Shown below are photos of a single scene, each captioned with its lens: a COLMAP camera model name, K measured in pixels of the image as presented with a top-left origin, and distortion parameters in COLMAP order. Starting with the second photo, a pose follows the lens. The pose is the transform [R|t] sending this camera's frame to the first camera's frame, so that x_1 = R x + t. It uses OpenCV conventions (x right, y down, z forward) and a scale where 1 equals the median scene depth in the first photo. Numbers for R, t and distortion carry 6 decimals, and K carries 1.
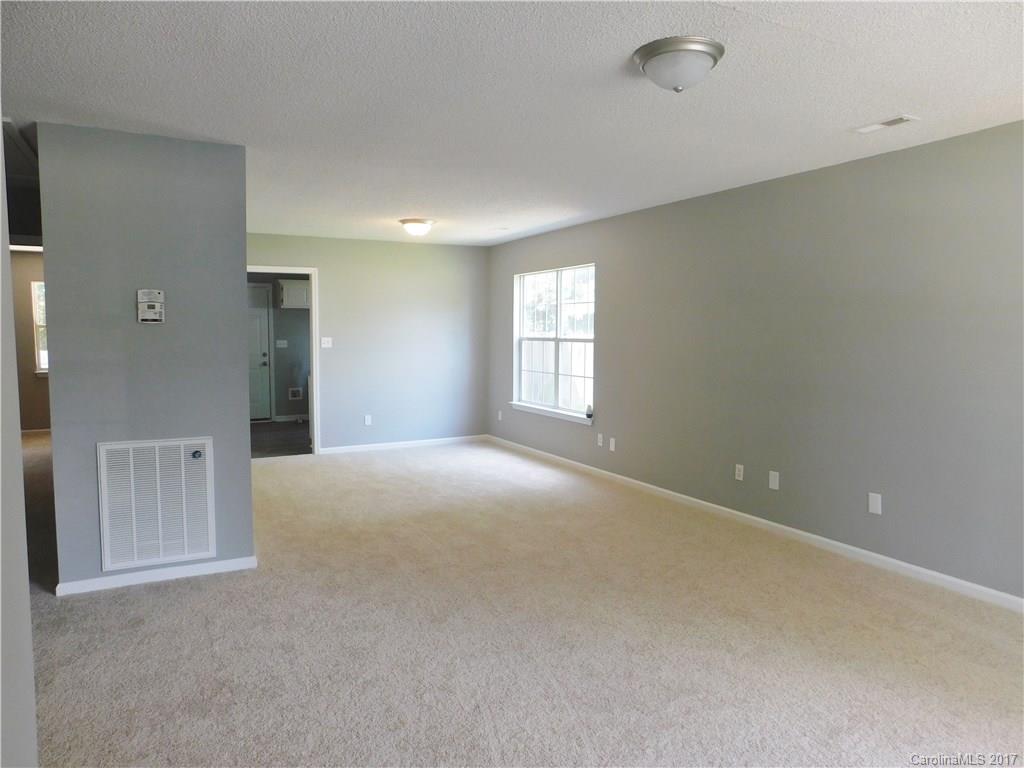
lens RADIAL K [[693.0, 0, 512.0], [0, 693.0, 384.0], [0, 0, 1]] dist [-0.008398, -0.000828]
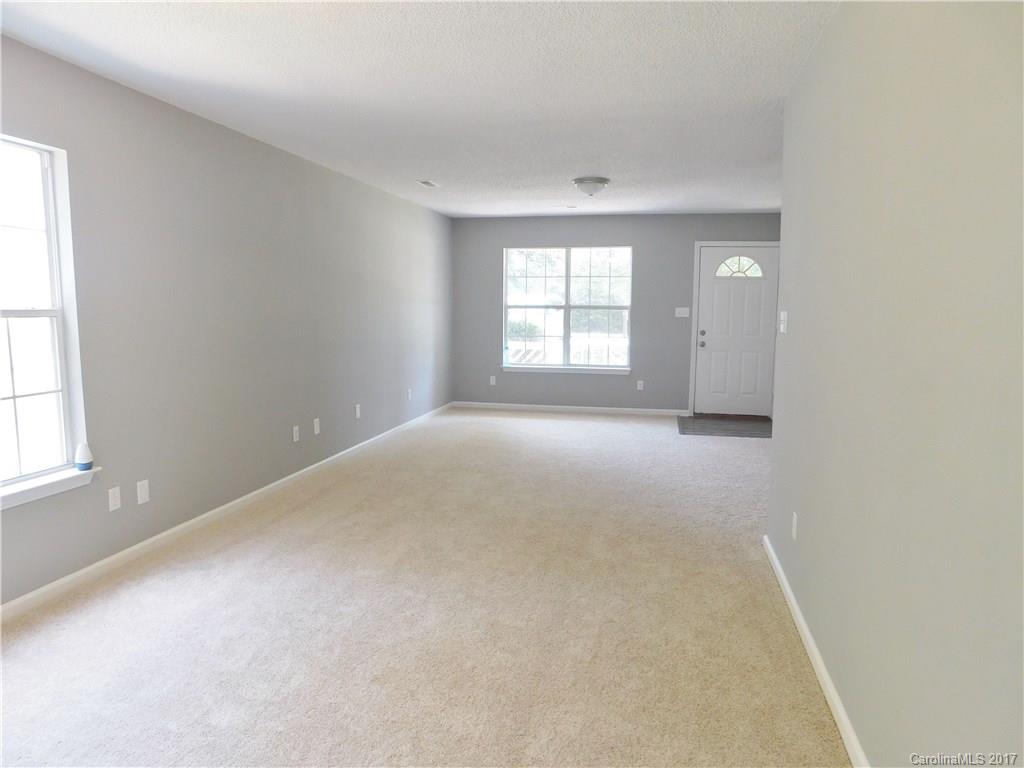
lens RADIAL K [[671.7, 0, 512.0], [0, 671.7, 384.0], [0, 0, 1]] dist [-0.058168, 0.000349]
pose [[0.662296, -0.094080, 0.743312, -0.821151], [0.057836, 0.995544, 0.074473, -0.023833], [-0.747007, -0.006333, 0.664787, 0.304910]]
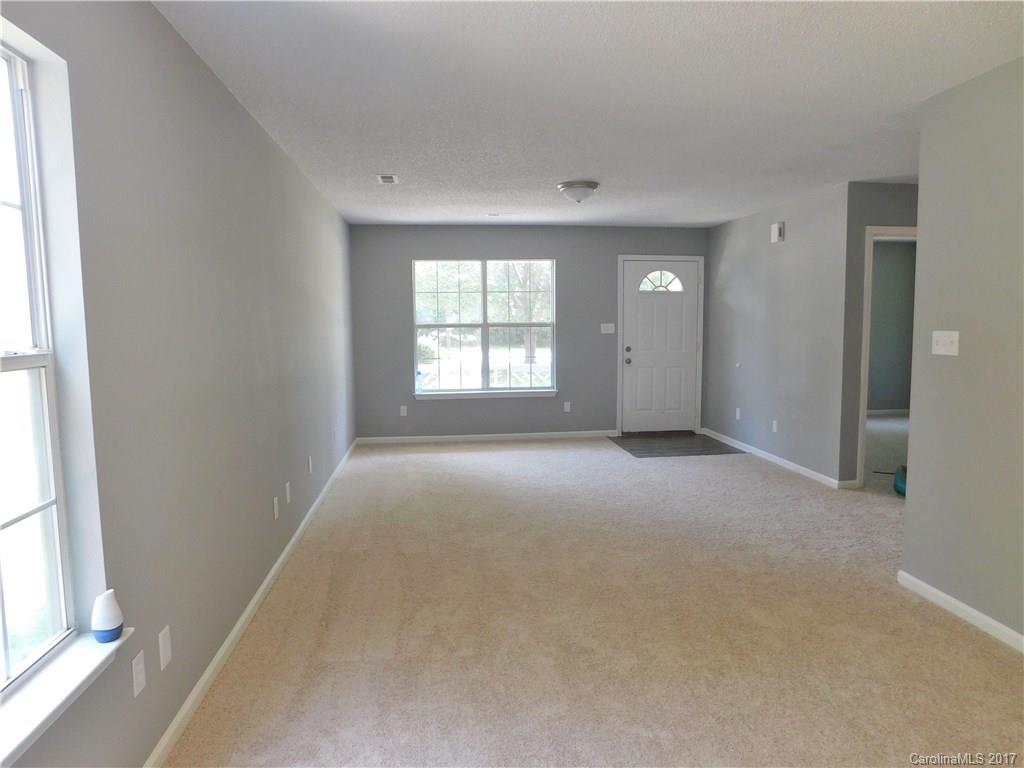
lens RADIAL K [[671.7, 0, 512.0], [0, 671.7, 384.0], [0, 0, 1]] dist [-0.058168, 0.000349]
pose [[0.378985, -0.103043, 0.919648, -0.844522], [0.083390, 0.993541, 0.076957, -0.048818], [-0.921638, 0.047524, 0.385130, 0.549566]]
